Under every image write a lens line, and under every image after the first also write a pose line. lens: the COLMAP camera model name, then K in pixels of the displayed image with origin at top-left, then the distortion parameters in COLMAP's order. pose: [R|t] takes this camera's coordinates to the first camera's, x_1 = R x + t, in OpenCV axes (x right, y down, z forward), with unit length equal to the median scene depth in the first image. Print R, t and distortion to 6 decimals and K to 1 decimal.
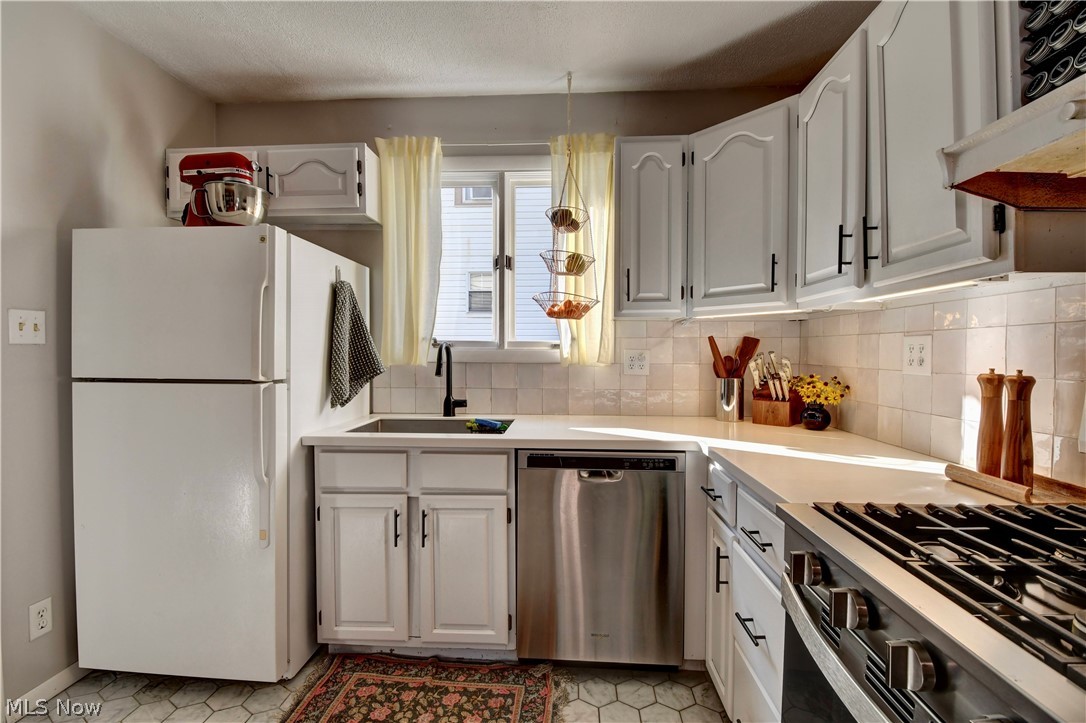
lens RADIAL K [[479.8, 0, 534.0], [0, 479.8, 357.2], [0, 0, 1]] dist [0.000107, -0.000171]
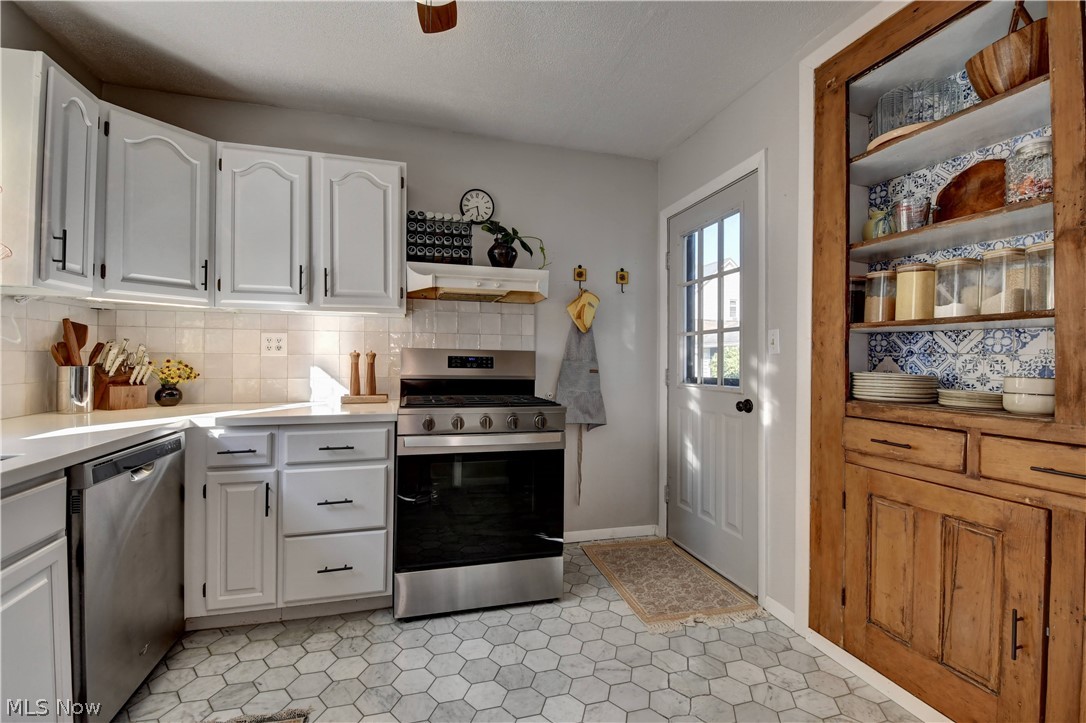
lens RADIAL K [[479.8, 0, 534.0], [0, 479.8, 357.2], [0, 0, 1]] dist [0.000107, -0.000171]
pose [[-0.320303, -0.005855, 0.947297, -0.844183], [0.003463, 0.999967, 0.007351, 0.025243], [-0.947309, 0.005635, -0.320272, 0.533997]]
